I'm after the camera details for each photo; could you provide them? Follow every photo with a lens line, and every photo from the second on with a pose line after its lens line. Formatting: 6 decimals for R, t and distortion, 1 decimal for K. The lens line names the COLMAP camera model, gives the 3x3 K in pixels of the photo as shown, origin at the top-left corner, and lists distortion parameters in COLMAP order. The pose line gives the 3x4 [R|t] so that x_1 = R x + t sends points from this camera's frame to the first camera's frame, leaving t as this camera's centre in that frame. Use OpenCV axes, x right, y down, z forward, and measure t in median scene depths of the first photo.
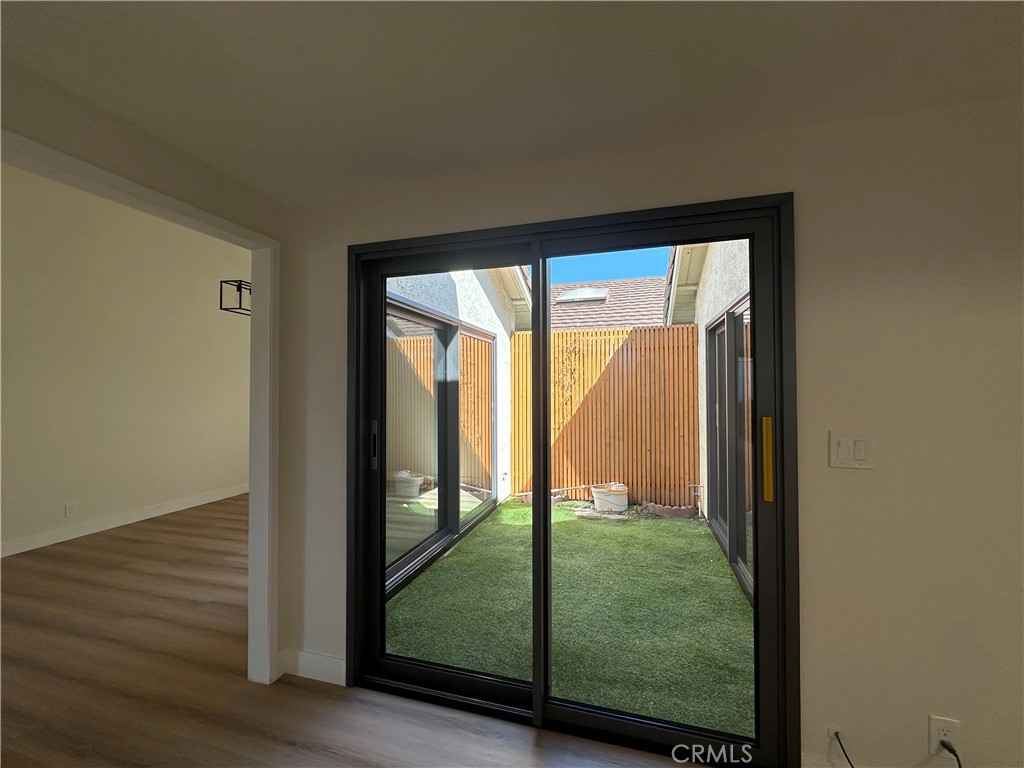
lens RADIAL K [[419.0, 0, 510.7], [0, 419.0, 383.2], [0, 0, 1]] dist [0.008253, -0.000447]
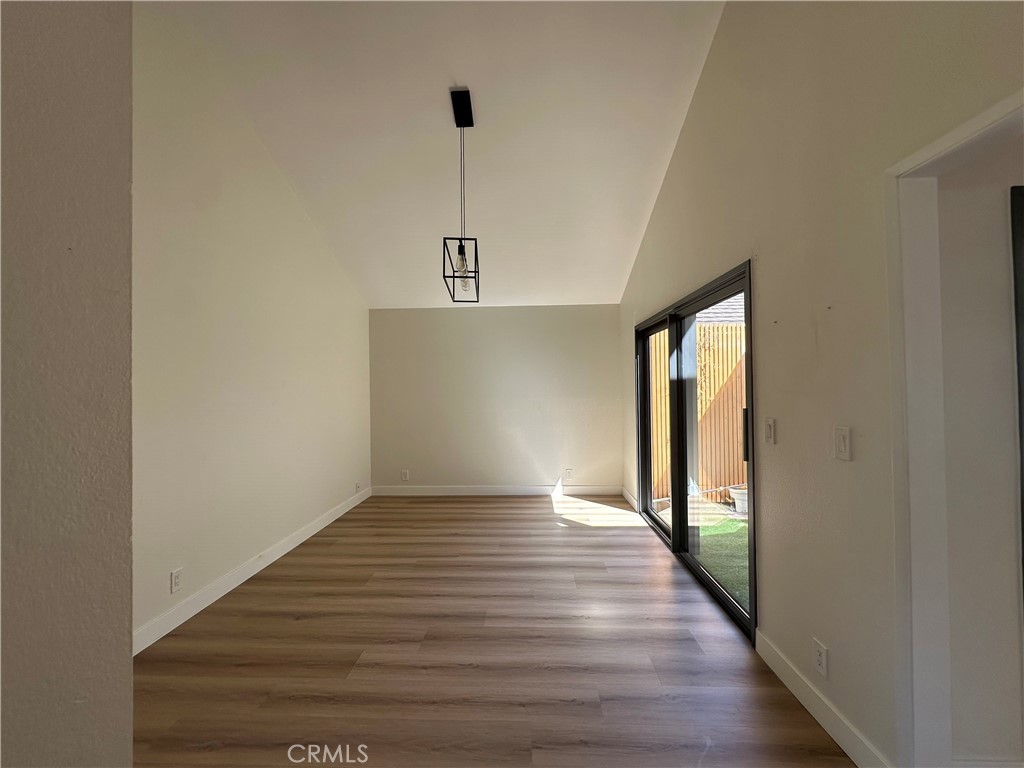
lens RADIAL K [[419.0, 0, 512.3], [0, 419.0, 384.1], [0, 0, 1]] dist [0.008253, -0.000447]
pose [[0.967108, -0.002209, 0.254356, -0.700845], [0.000322, 0.999972, 0.007460, 0.001492], [-0.254365, -0.007133, 0.967082, 0.258903]]
